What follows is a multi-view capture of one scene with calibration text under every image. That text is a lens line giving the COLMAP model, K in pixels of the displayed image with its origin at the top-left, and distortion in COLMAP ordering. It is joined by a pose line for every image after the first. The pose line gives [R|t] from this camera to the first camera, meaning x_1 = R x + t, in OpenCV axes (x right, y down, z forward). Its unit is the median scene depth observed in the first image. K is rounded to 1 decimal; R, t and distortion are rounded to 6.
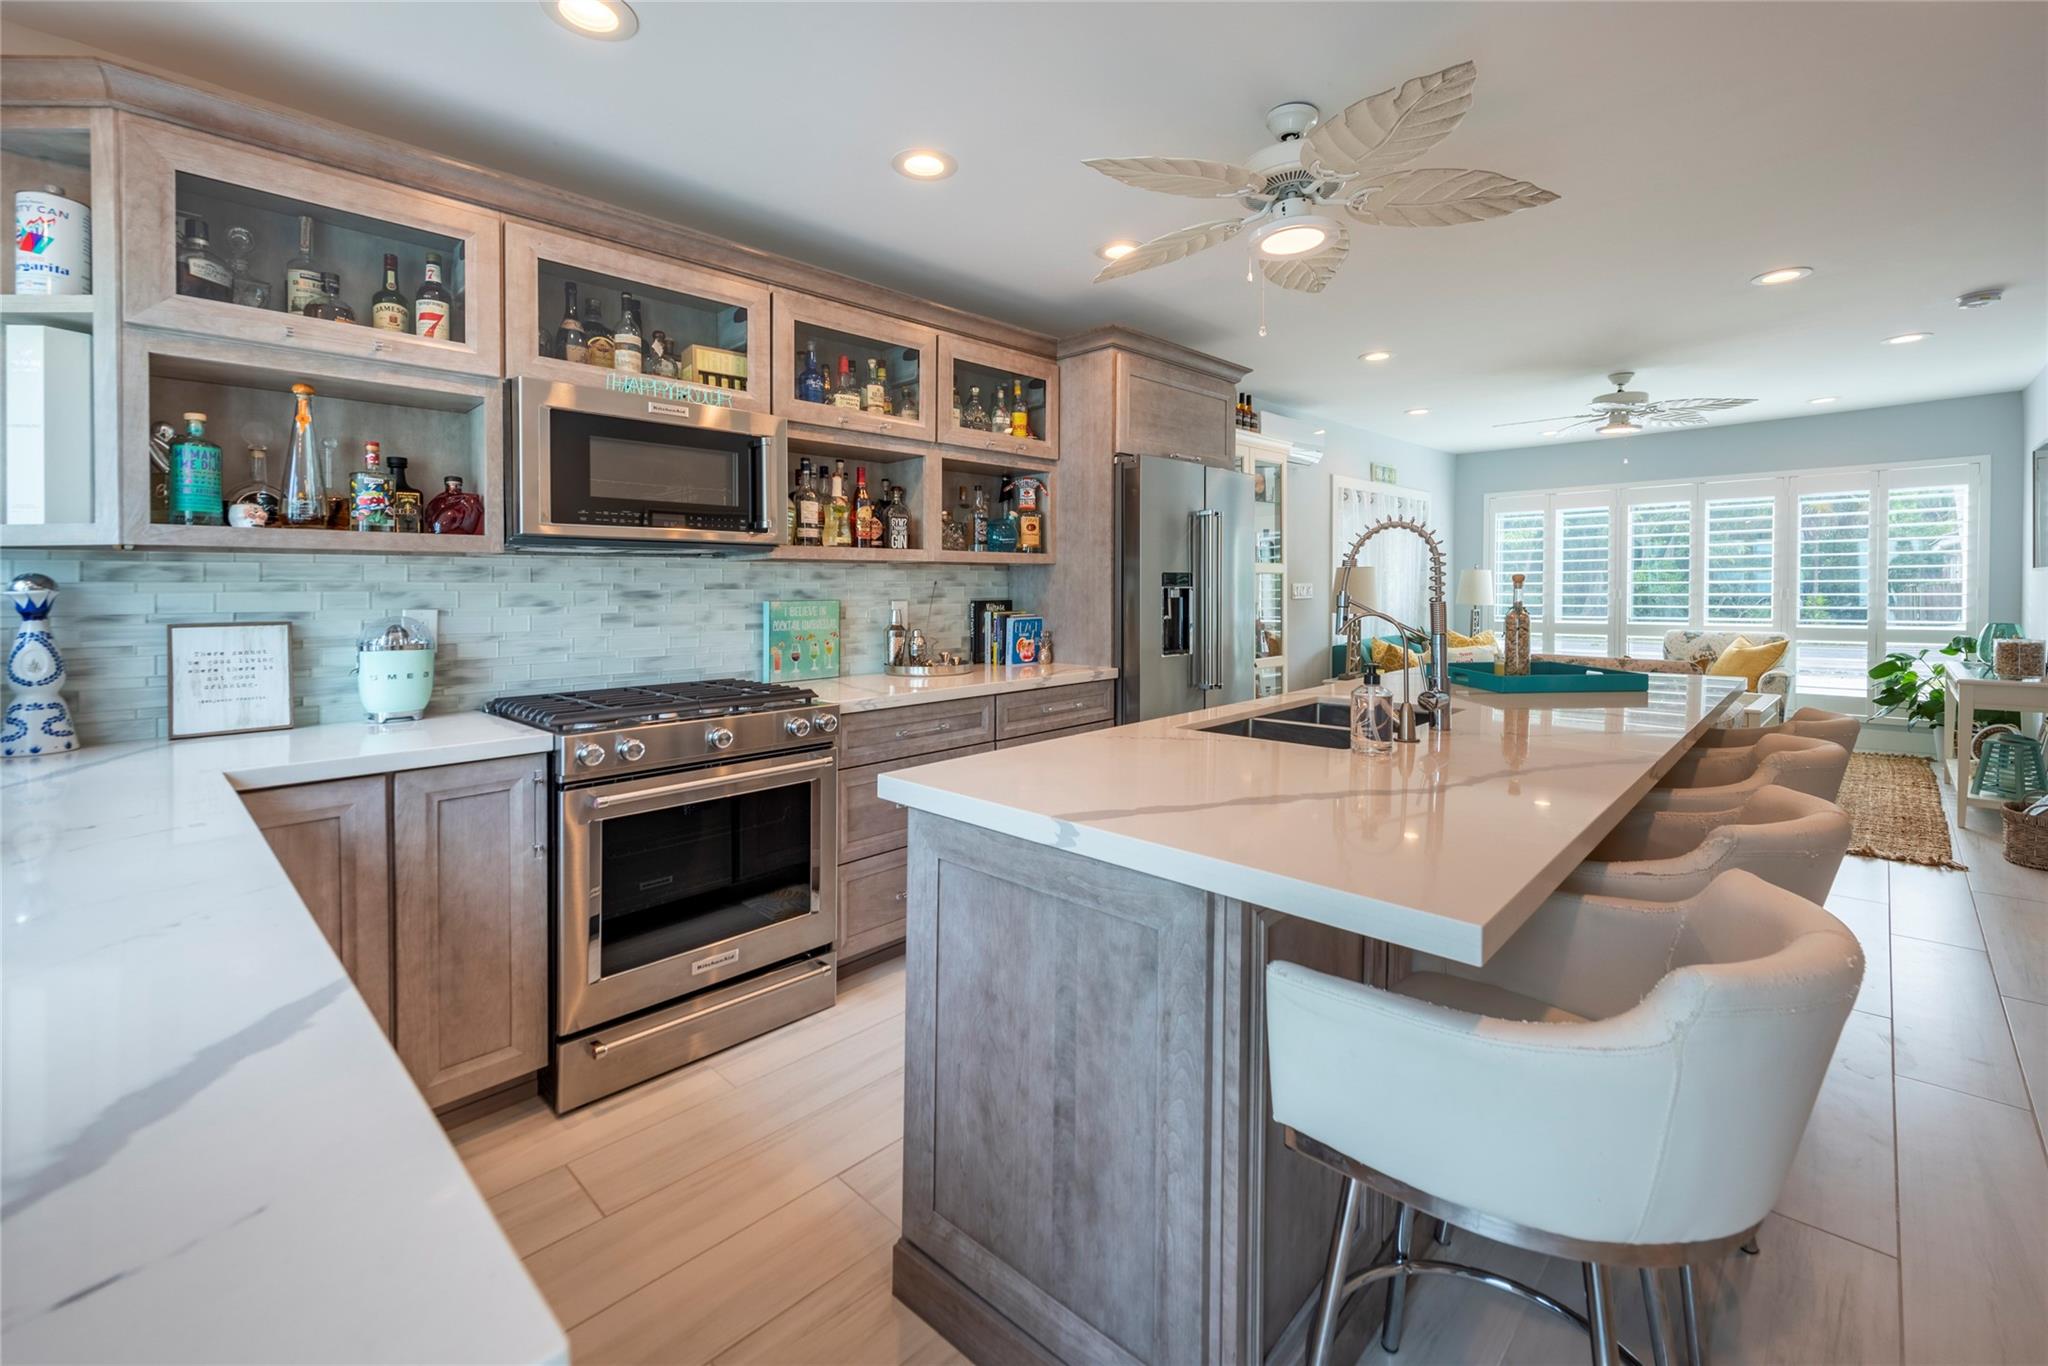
lens RADIAL K [[778.8, 0, 1054.5], [0, 778.8, 605.8], [0, 0, 1]] dist [-0.000842, -0.000414]
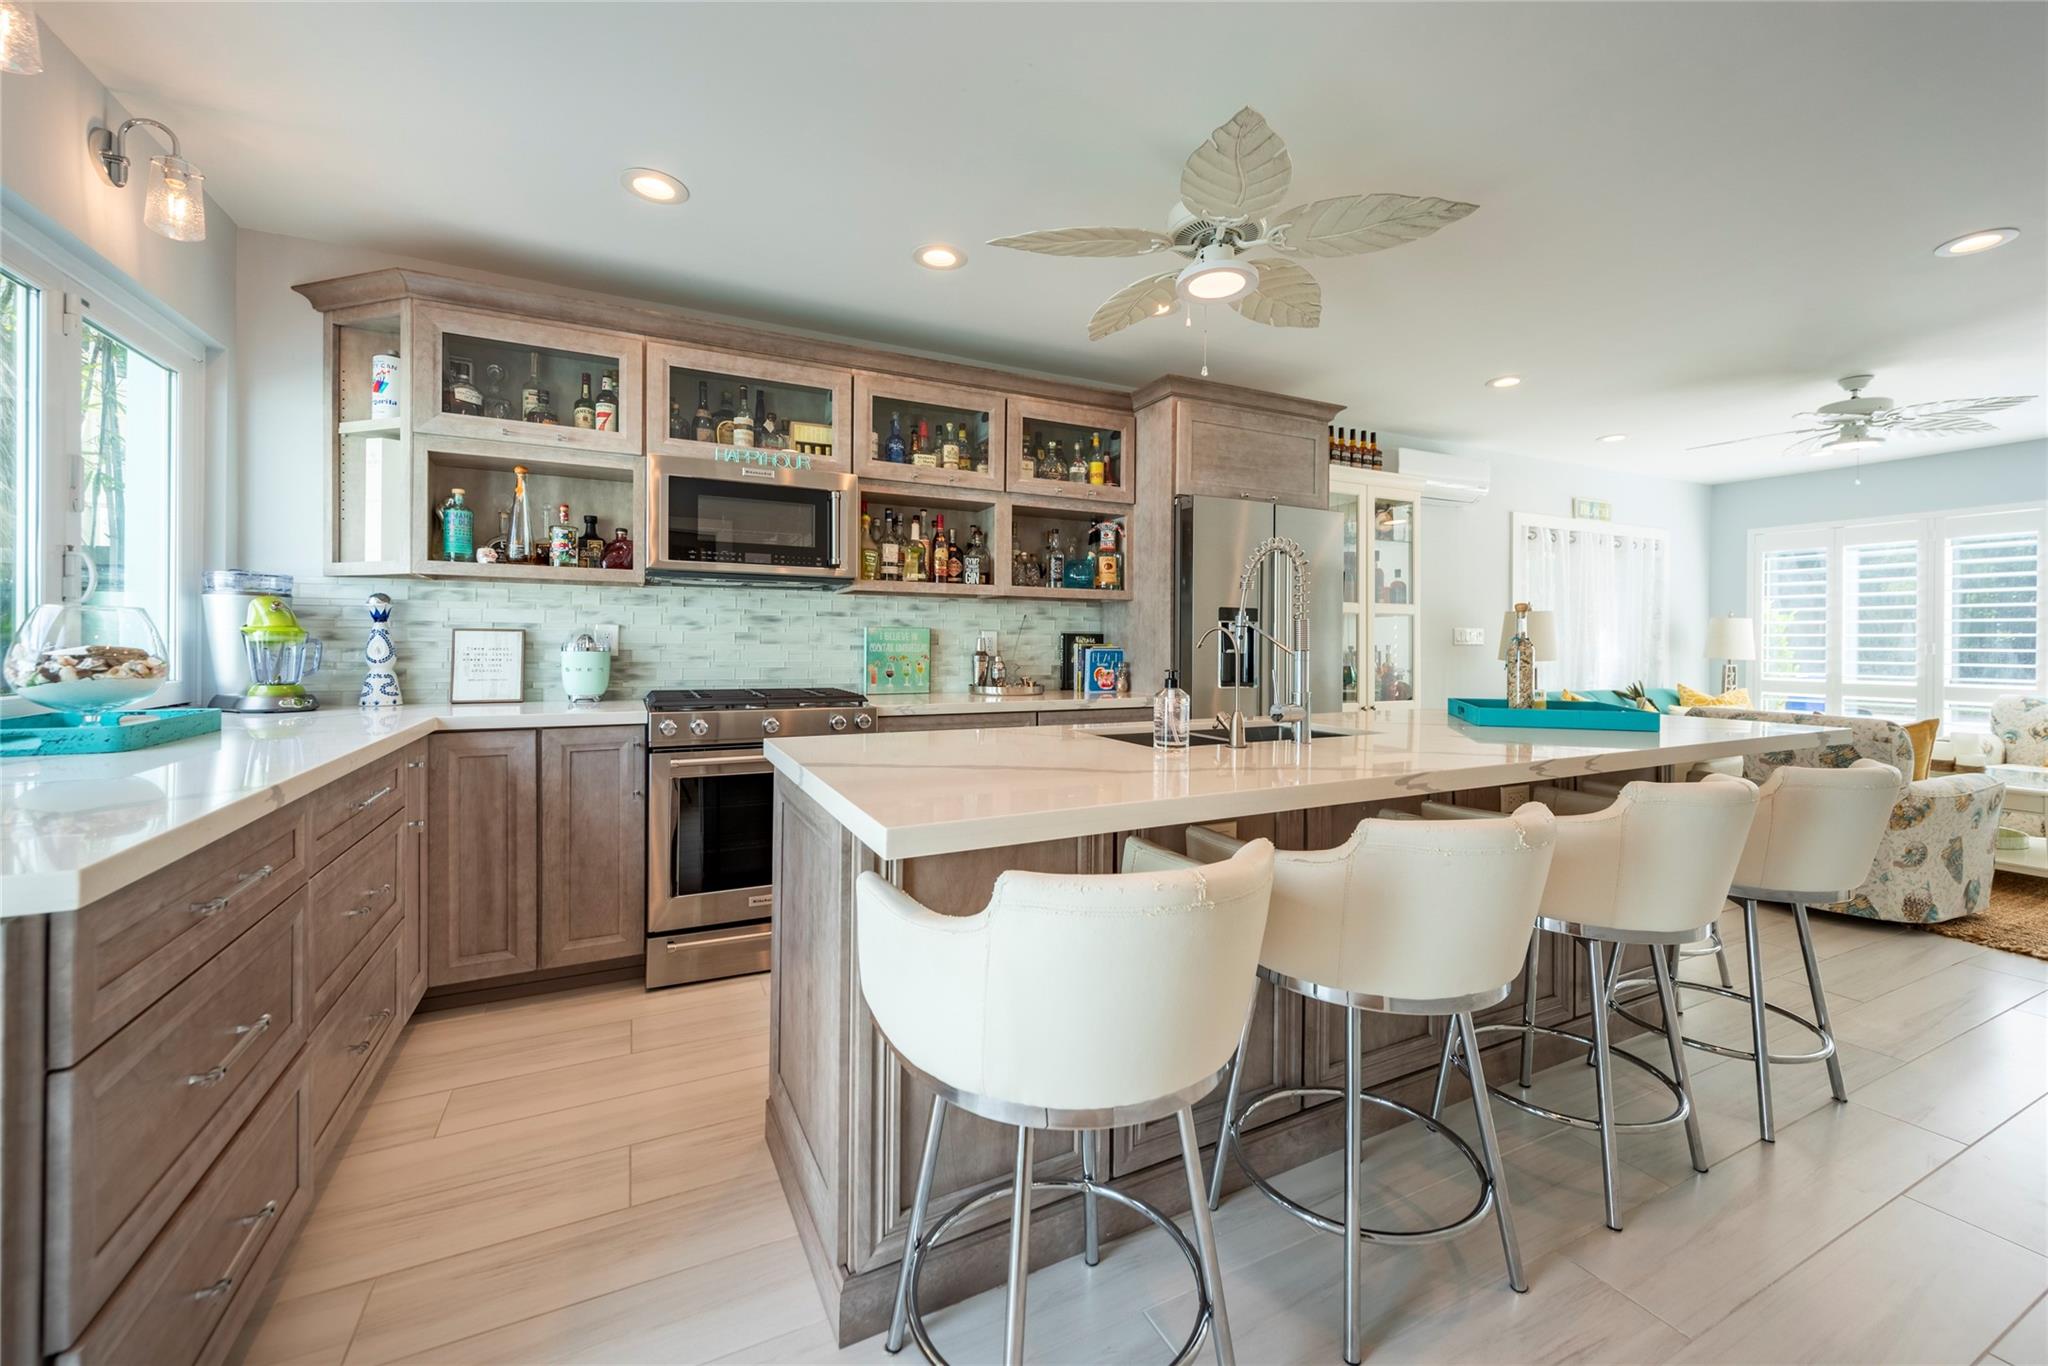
lens RADIAL K [[756.9, 0, 1089.1], [0, 756.9, 655.1], [0, 0, 1]] dist [0.000309, -0.000354]
pose [[0.952903, 0.022525, -0.302437, 0.353987], [-0.023802, 0.999717, -0.000536, 0.033410], [0.302339, 0.007709, 0.953169, -0.028831]]
